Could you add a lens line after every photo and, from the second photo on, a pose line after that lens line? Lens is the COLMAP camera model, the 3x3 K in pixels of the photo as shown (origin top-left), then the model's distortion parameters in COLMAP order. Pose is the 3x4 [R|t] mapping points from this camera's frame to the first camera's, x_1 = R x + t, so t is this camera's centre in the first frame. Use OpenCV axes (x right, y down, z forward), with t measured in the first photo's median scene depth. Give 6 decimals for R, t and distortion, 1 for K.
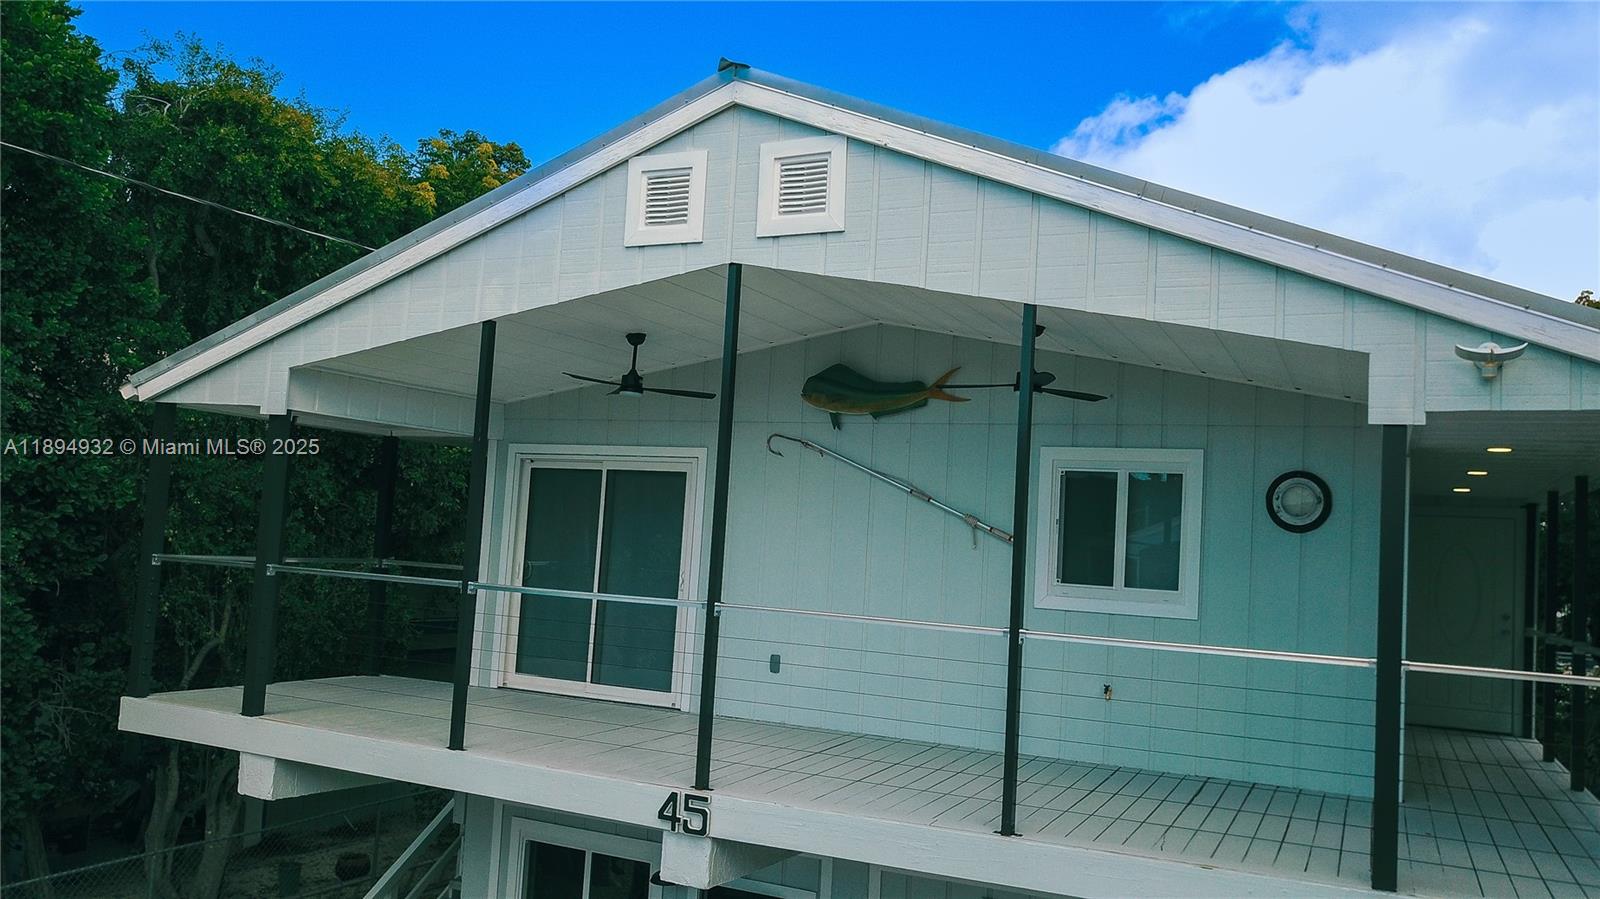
lens RADIAL K [[1211.8, 0, 800.0], [0, 1211.8, 449.5], [0, 0, 1]] dist [-0.003031, 0.002704]
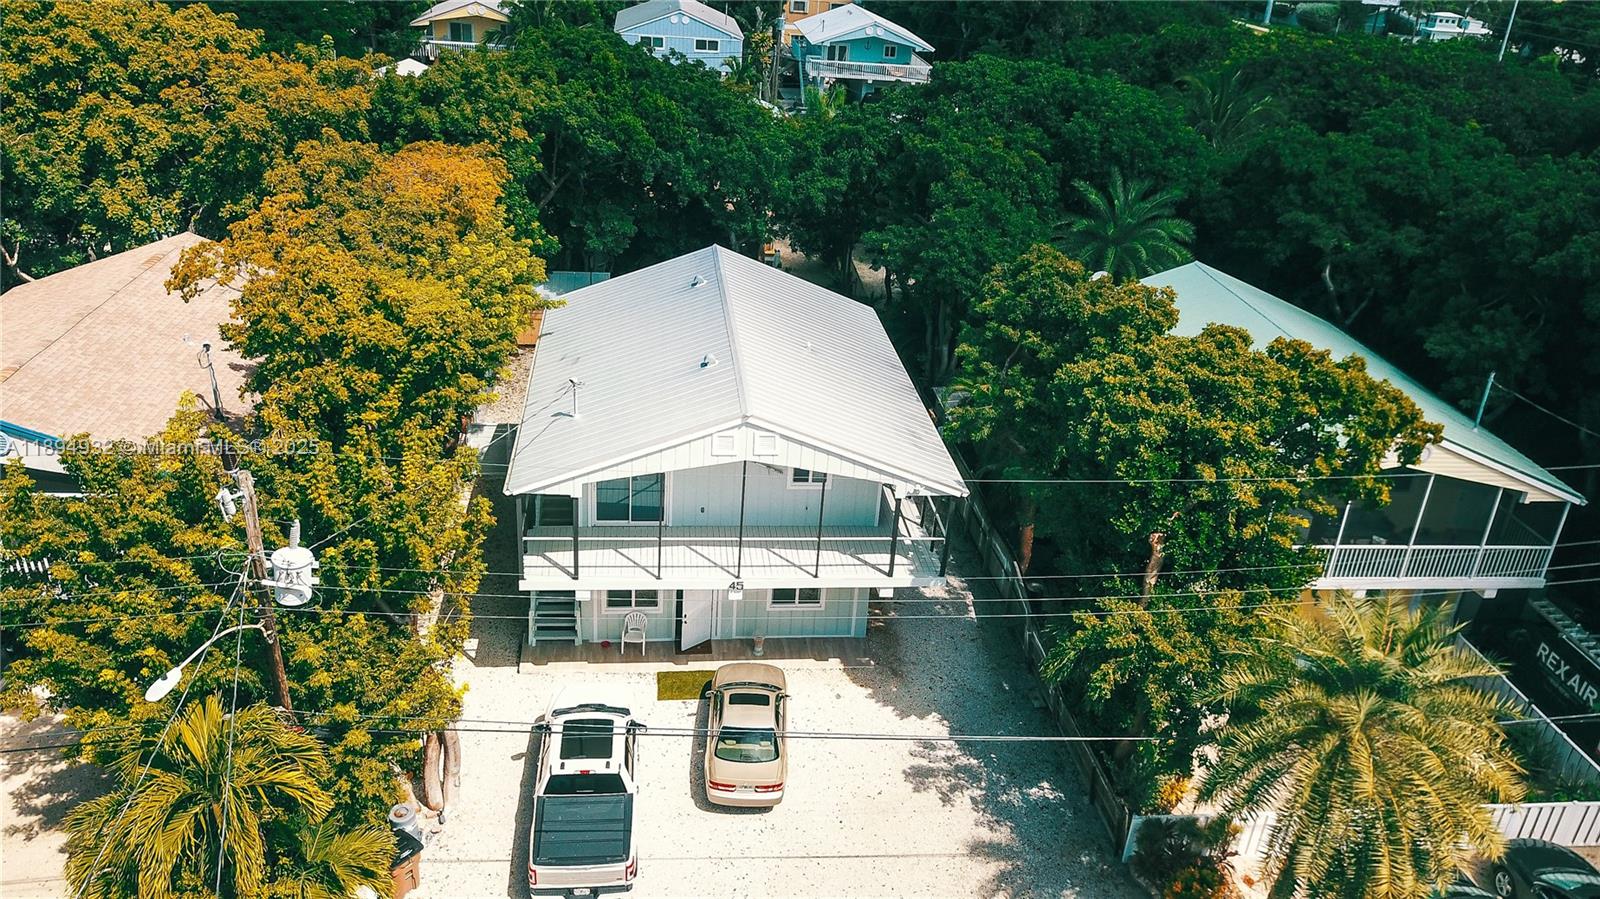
lens RADIAL K [[1205.3, 0, 784.6], [0, 1205.3, 443.7], [0, 0, 1]] dist [0.002002, 0.000632]
pose [[0.858428, -0.224081, 0.461399, -1.370249], [-0.049627, 0.859026, 0.509521, -1.737914], [-0.510528, -0.460285, 0.726291, -1.428295]]
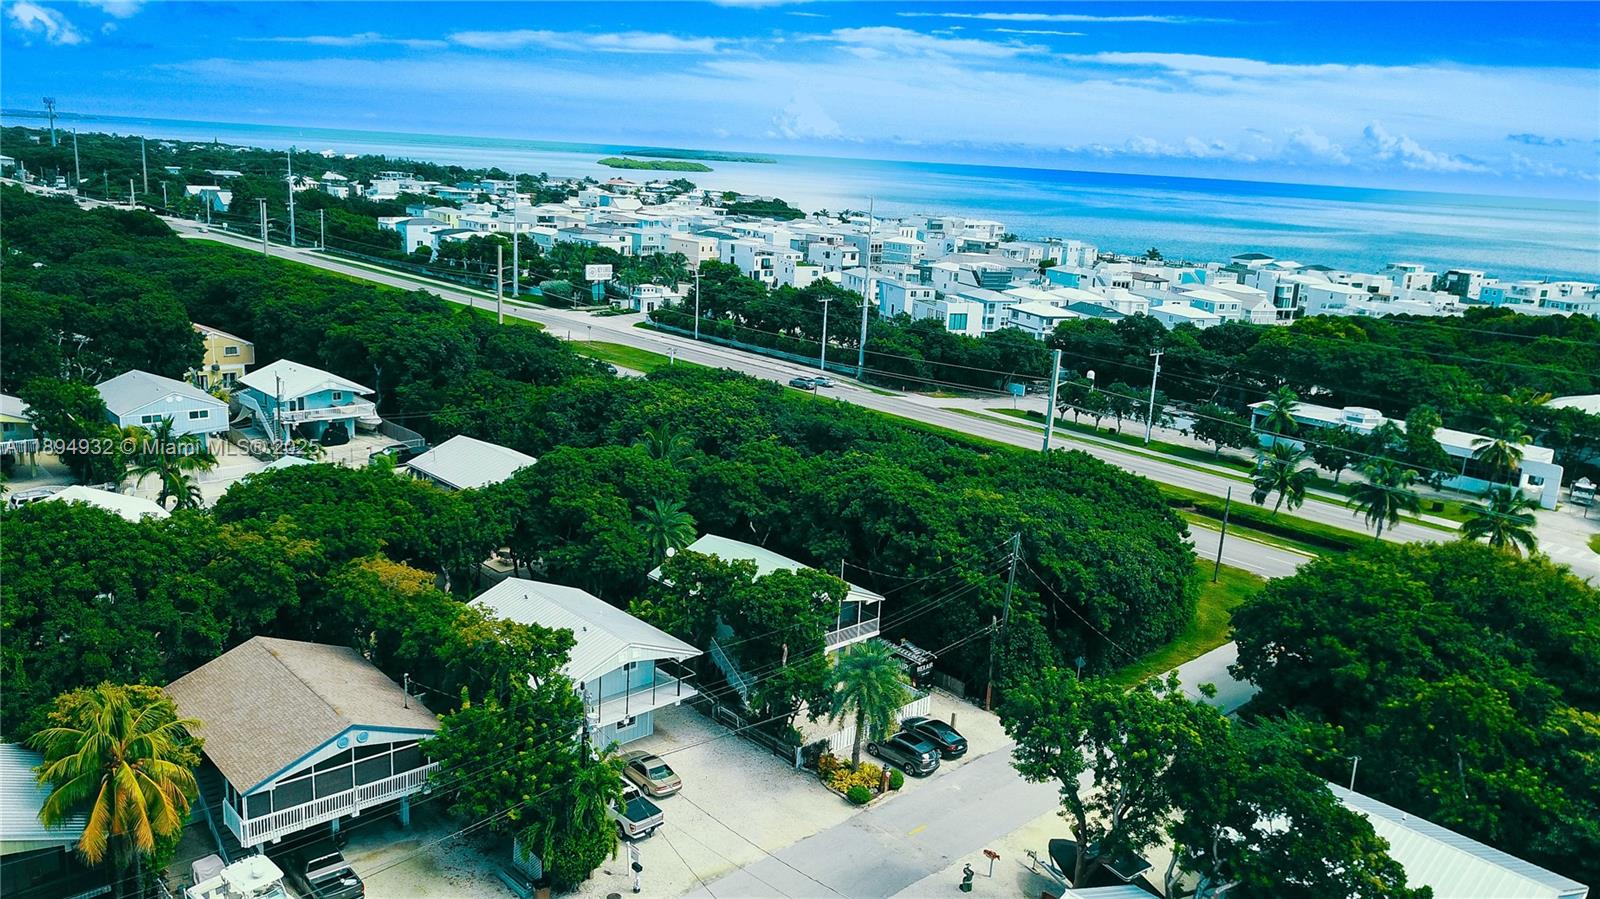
lens RADIAL K [[1205.3, 0, 784.6], [0, 1205.3, 443.7], [0, 0, 1]] dist [0.002002, 0.000632]
pose [[0.381544, -0.250935, 0.889638, -5.919612], [-0.092917, 0.947160, 0.307010, -3.780790], [-0.919669, -0.199800, 0.338067, -2.332248]]
